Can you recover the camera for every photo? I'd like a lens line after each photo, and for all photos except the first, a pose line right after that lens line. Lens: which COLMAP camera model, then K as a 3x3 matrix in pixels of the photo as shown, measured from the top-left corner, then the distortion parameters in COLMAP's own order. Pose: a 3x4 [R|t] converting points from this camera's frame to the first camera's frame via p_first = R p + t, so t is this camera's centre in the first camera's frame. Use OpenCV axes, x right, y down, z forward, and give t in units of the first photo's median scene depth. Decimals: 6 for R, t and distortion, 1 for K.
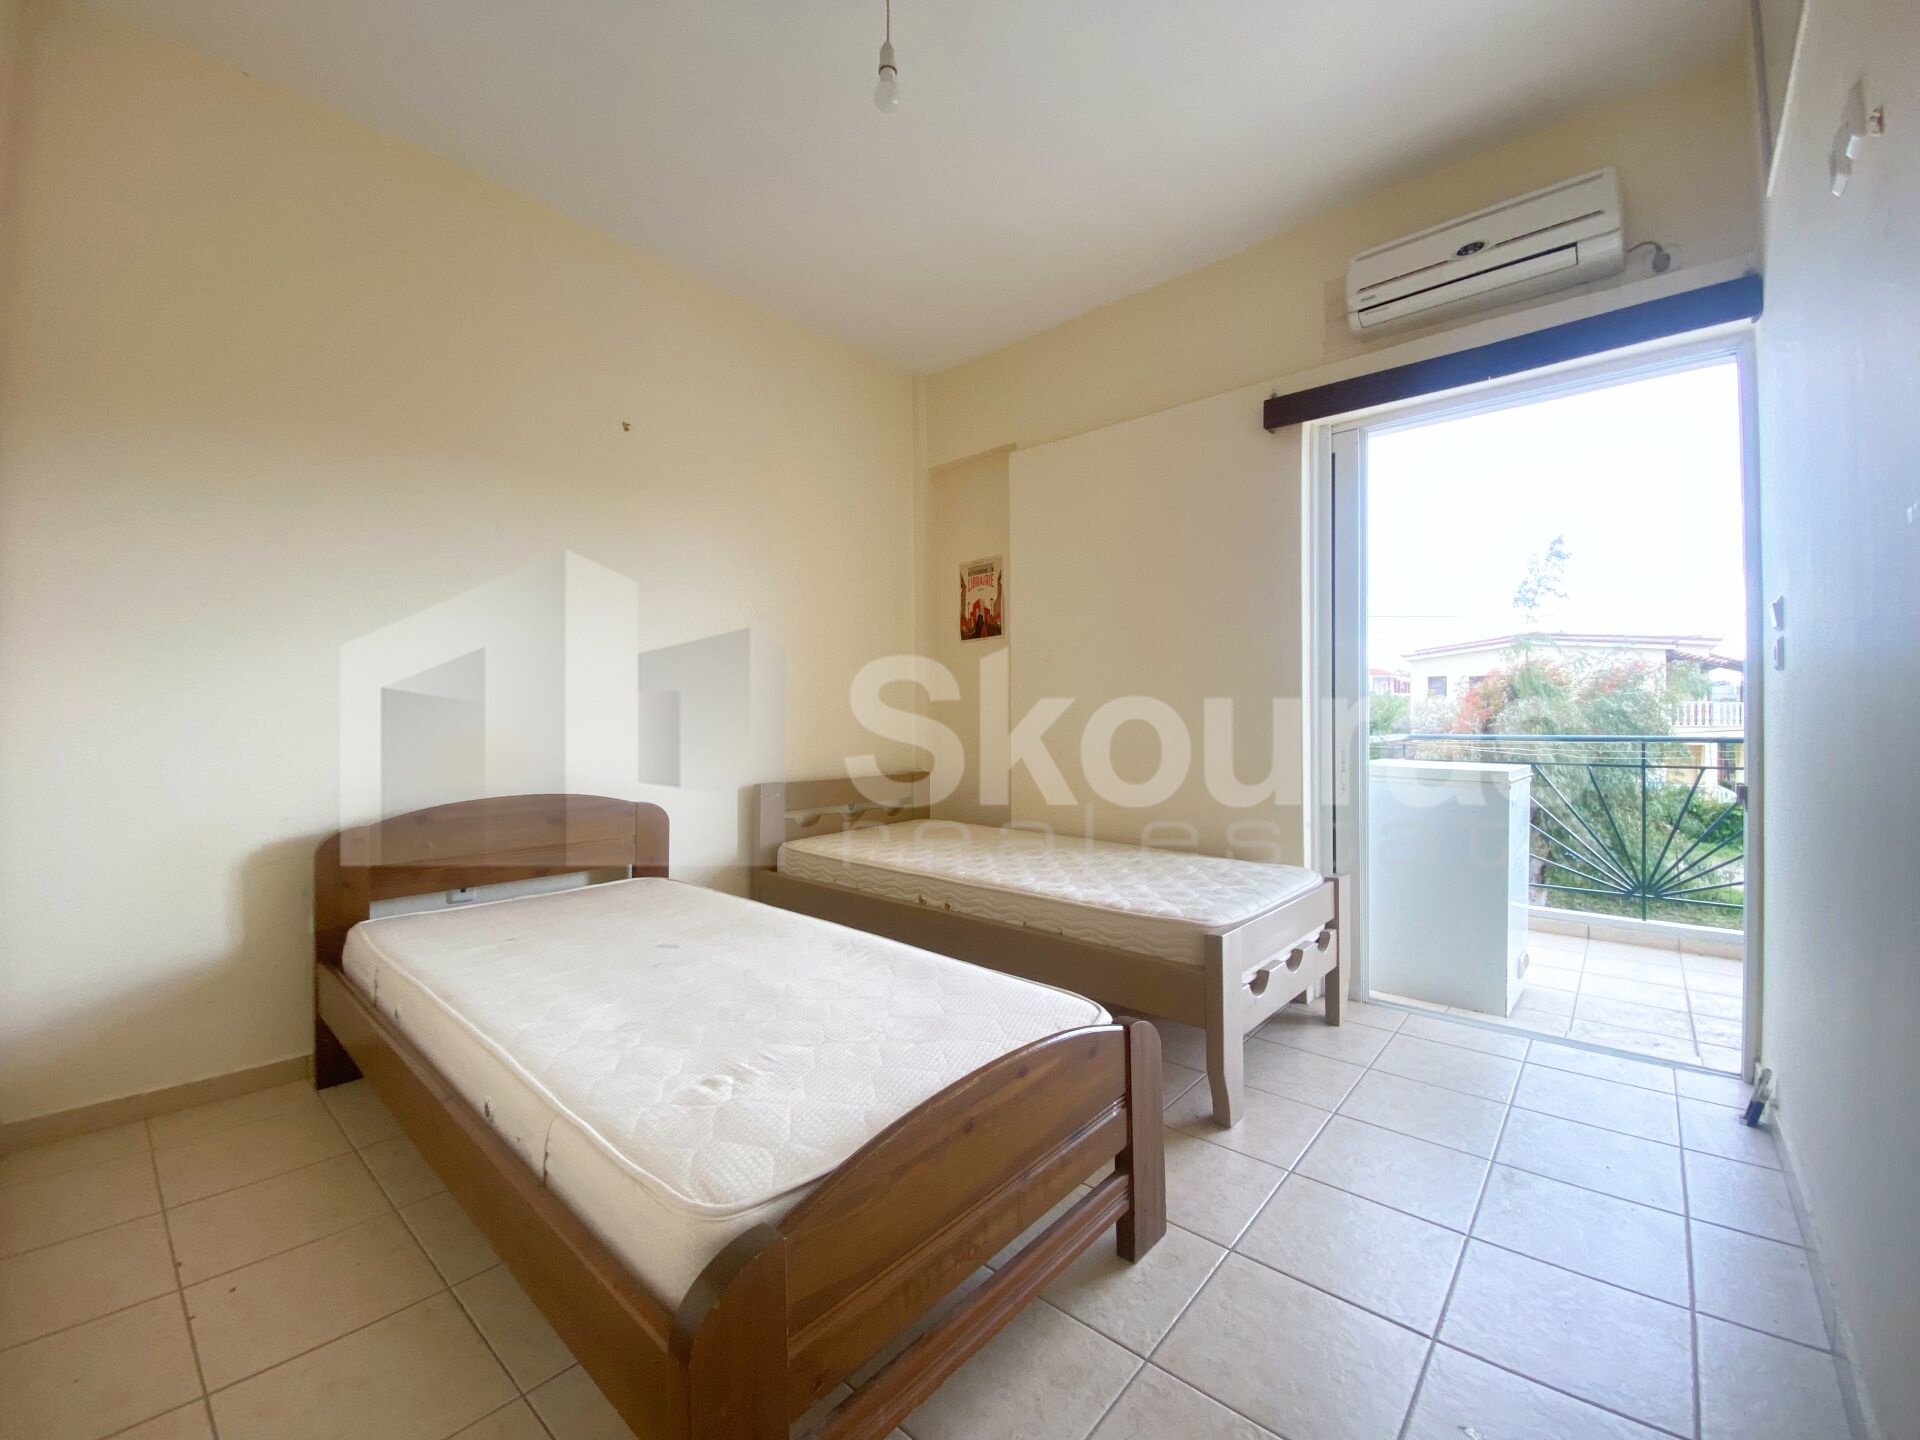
lens RADIAL K [[786.9, 0, 960.0], [0, 786.9, 720.0], [0, 0, 1]] dist [0.028279, -0.026082]
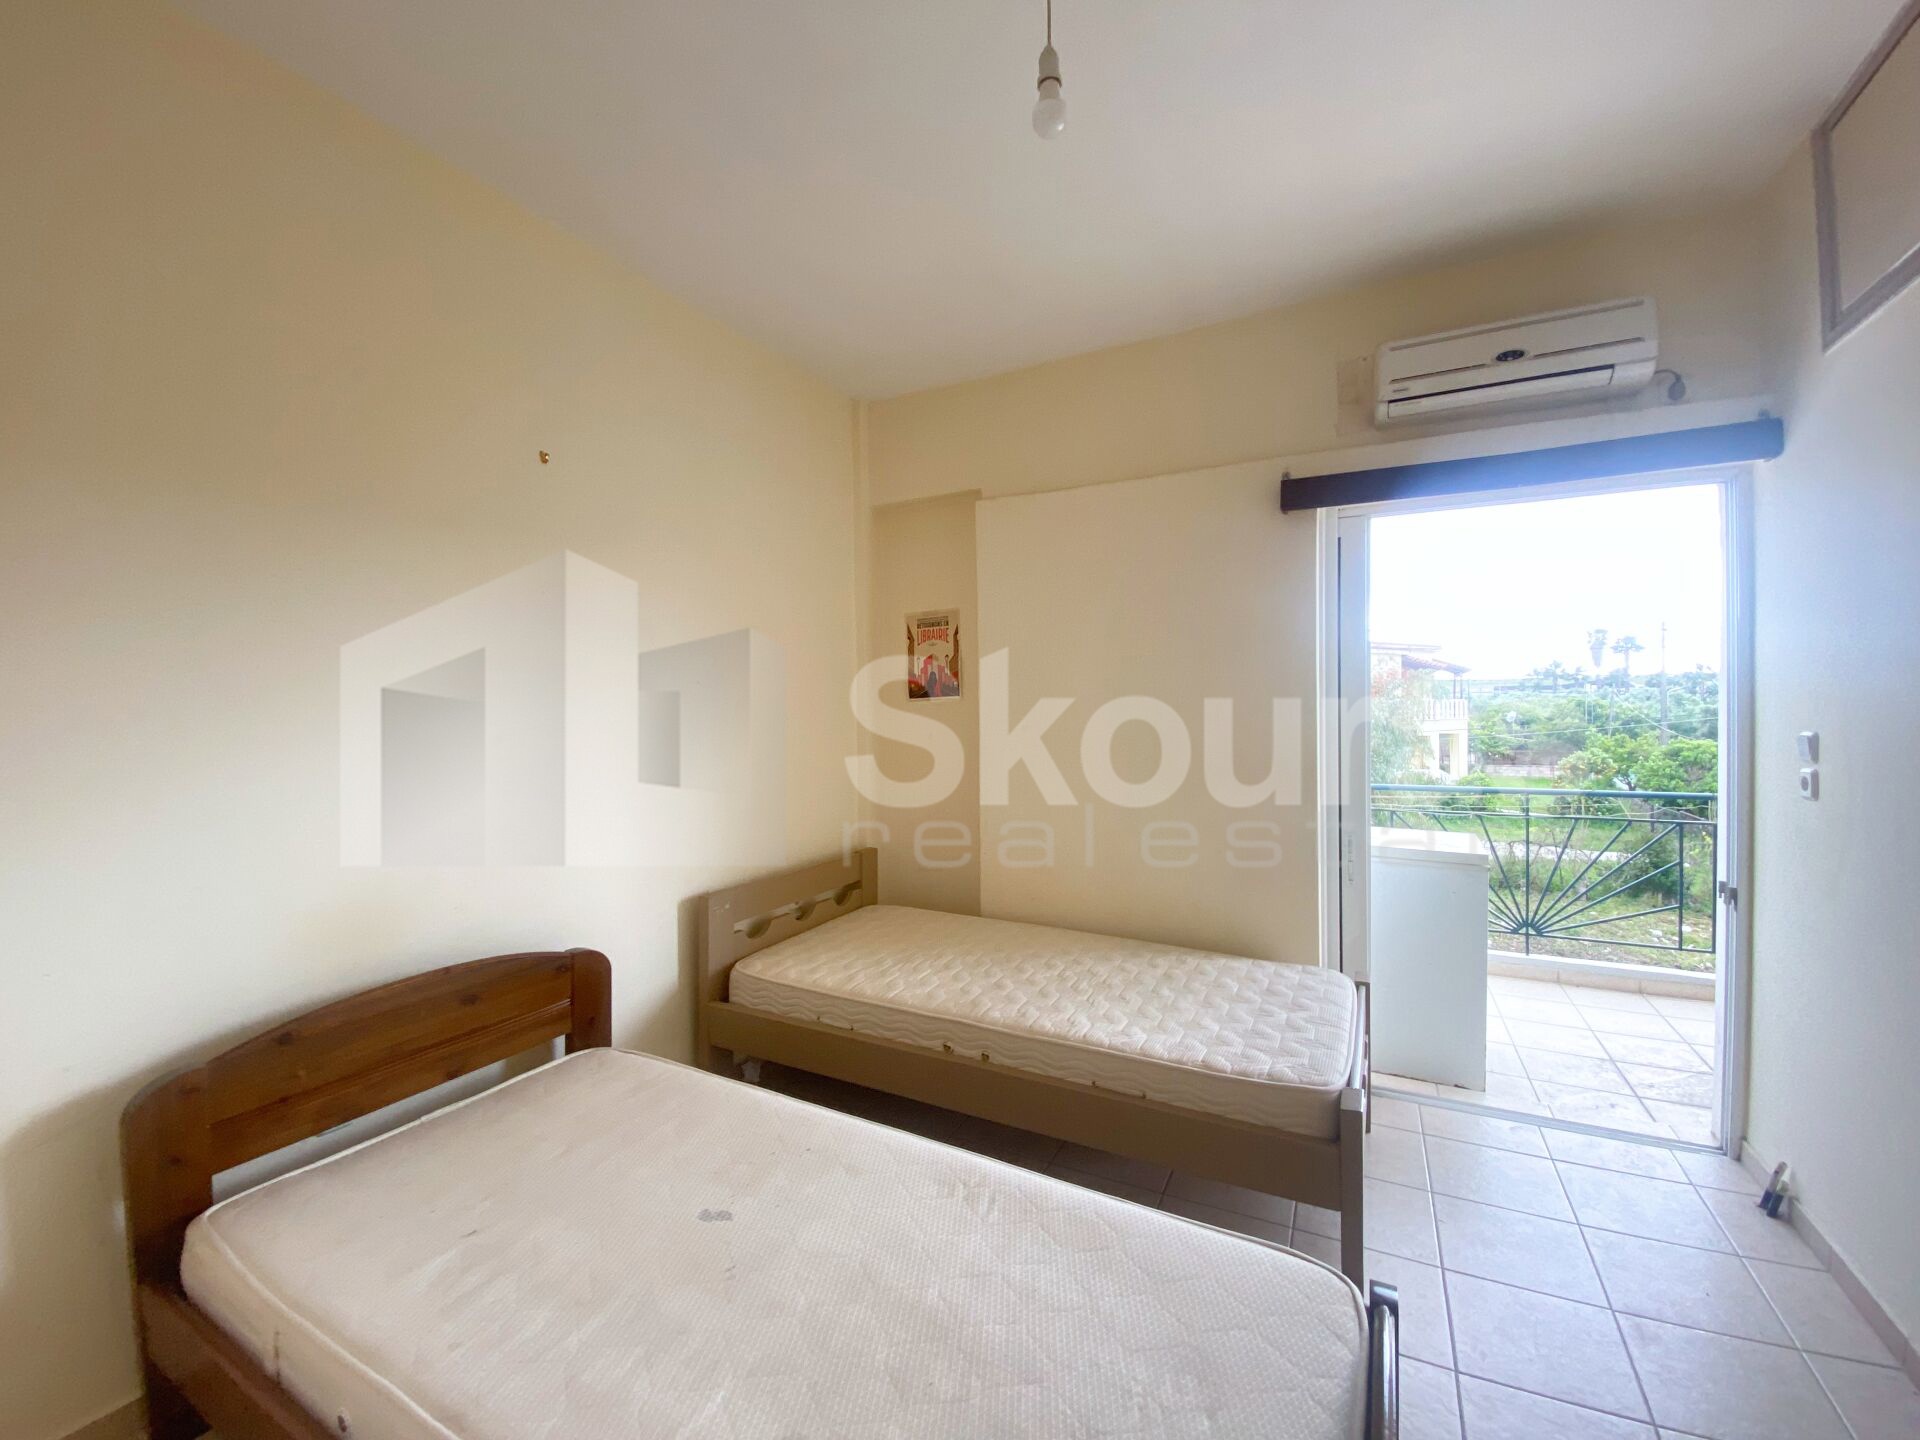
lens RADIAL K [[787.2, 0, 954.1], [0, 787.2, 712.4], [0, 0, 1]] dist [0.010527, -0.016450]
pose [[0.971711, -0.007497, 0.236054, -0.244714], [0.005818, 0.999953, 0.007808, -0.142343], [-0.236101, -0.006214, 0.971709, 0.180499]]
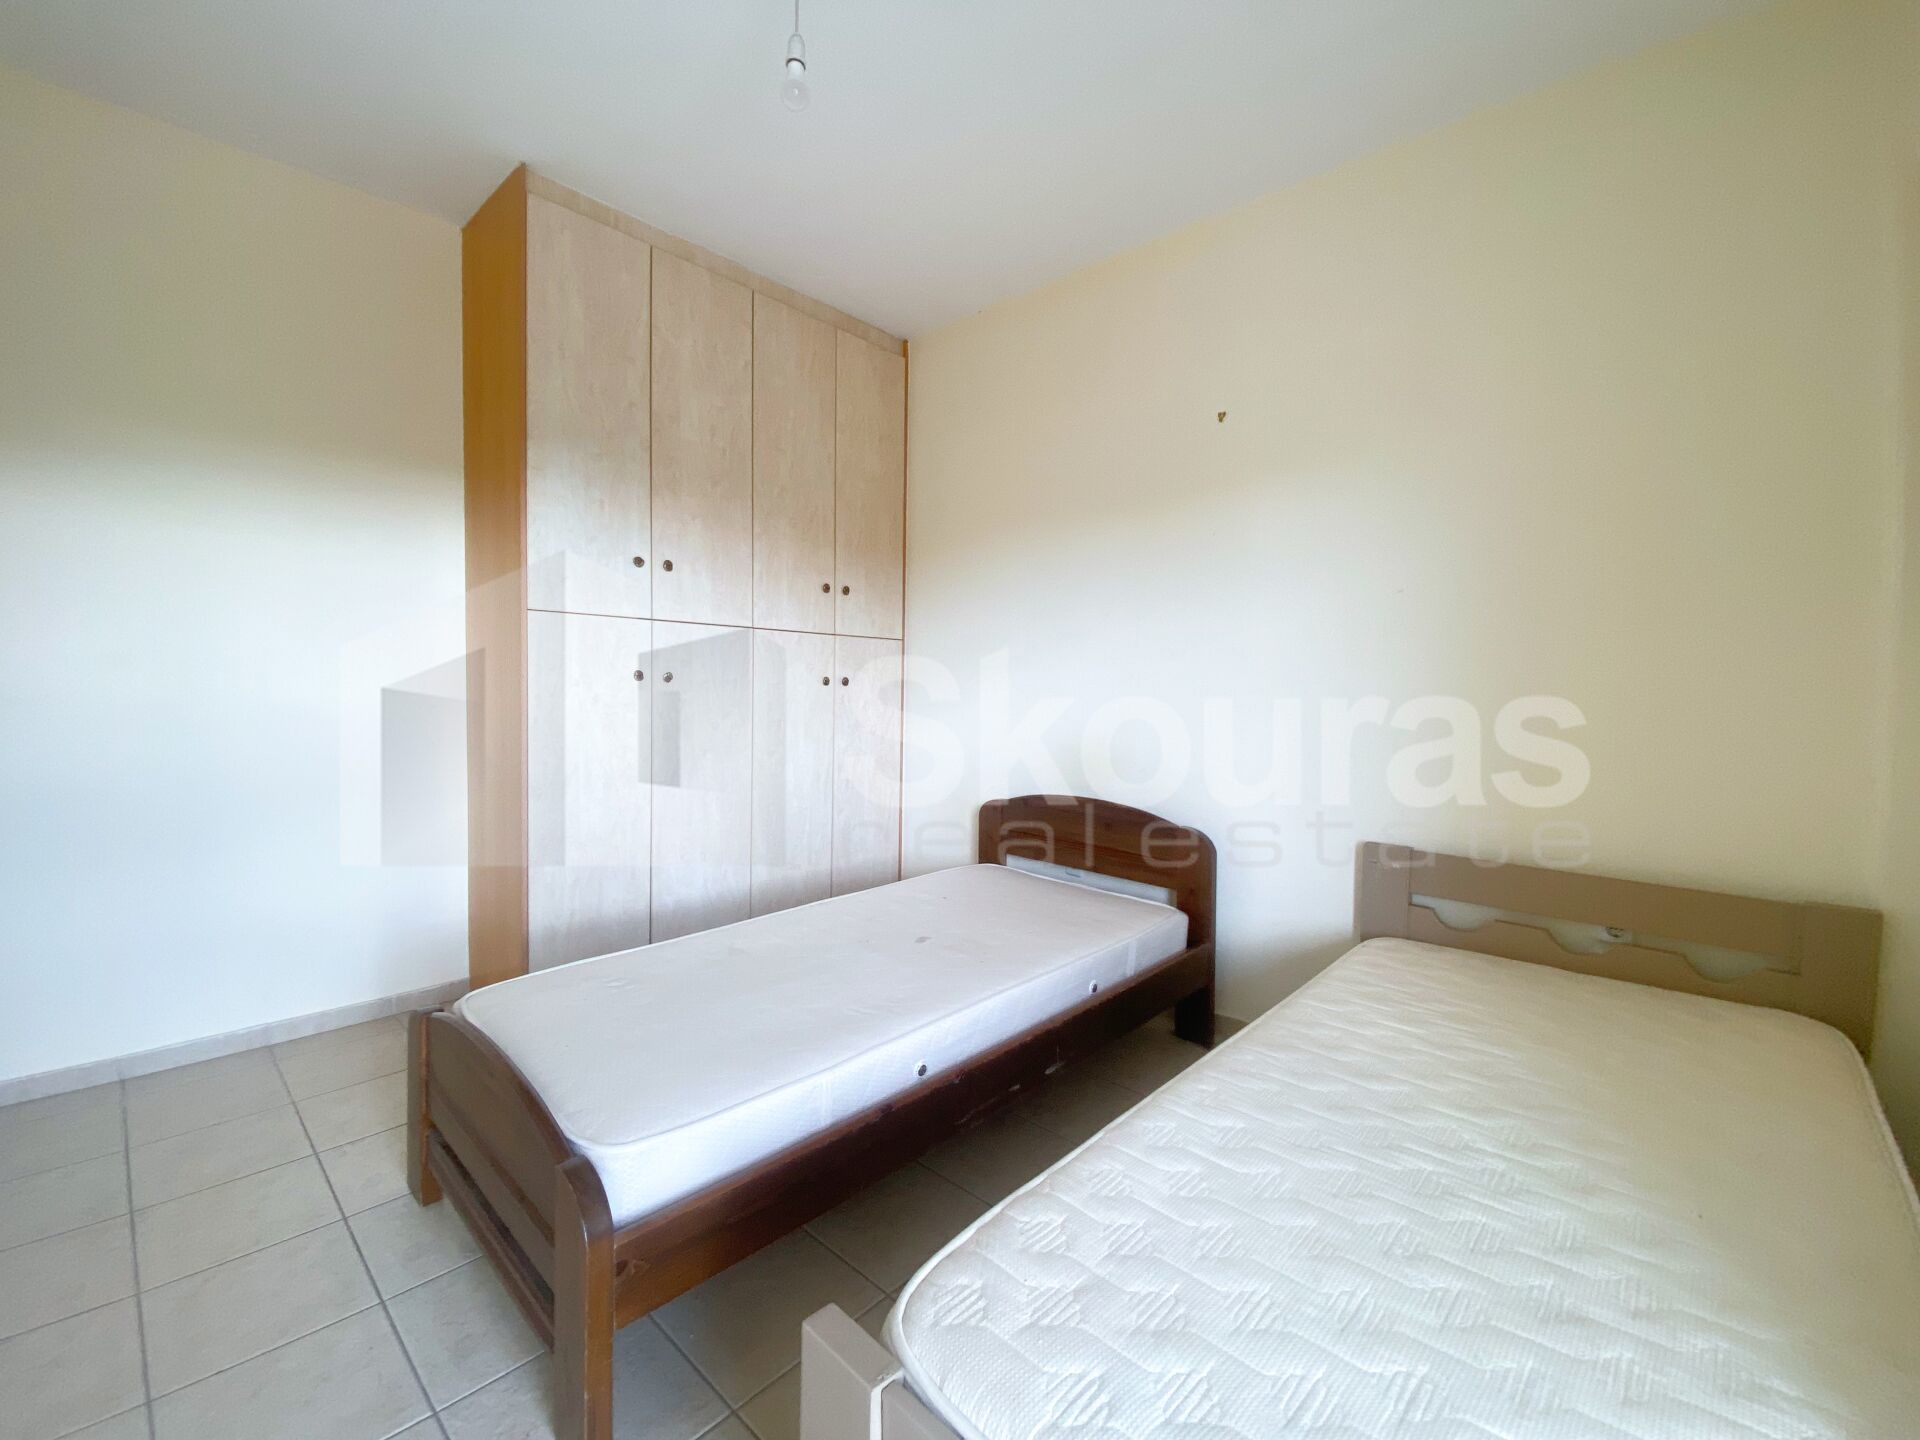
lens RADIAL K [[786.9, 0, 960.0], [0, 786.9, 720.0], [0, 0, 1]] dist [0.028279, -0.026082]
pose [[-0.017434, 0.057746, -0.998179, 0.575236], [-0.020345, 0.998104, 0.058097, -0.076290], [0.999641, 0.021321, -0.016226, 0.814353]]
